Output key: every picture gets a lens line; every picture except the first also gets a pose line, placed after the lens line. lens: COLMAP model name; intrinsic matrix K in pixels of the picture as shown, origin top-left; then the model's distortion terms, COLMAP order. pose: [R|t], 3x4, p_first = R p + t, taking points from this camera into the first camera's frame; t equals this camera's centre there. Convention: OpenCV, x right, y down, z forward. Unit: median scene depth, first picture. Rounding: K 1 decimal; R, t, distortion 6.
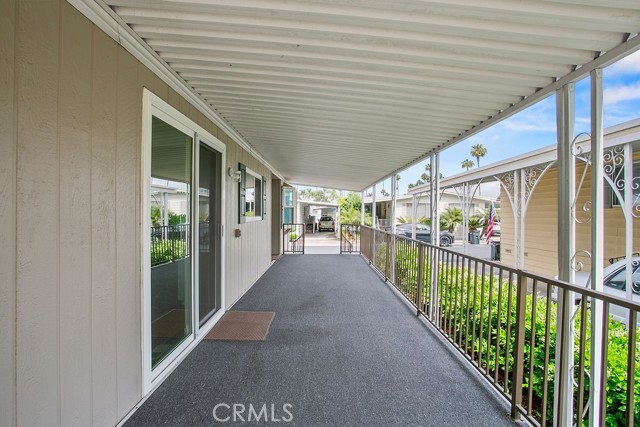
lens RADIAL K [[317.5, 0, 319.0], [0, 317.5, 211.4], [0, 0, 1]] dist [-0.026002, 0.009404]
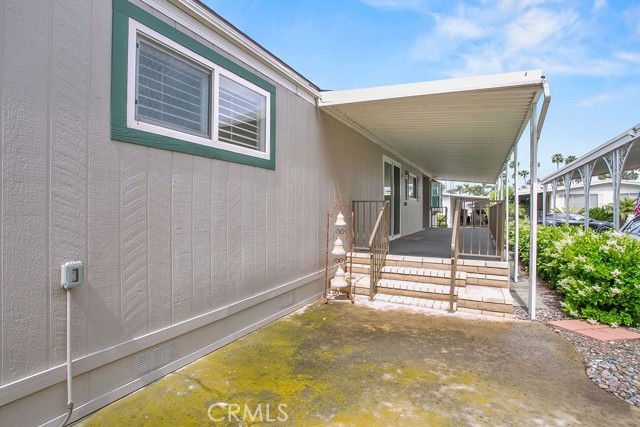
lens RADIAL K [[317.5, 0, 322.8], [0, 317.5, 209.7], [0, 0, 1]] dist [-0.026002, 0.009404]
pose [[0.895223, -0.002531, -0.445612, 0.099138], [0.003059, 0.999995, 0.000465, 0.052914], [0.445608, -0.001779, 0.895226, -0.591142]]
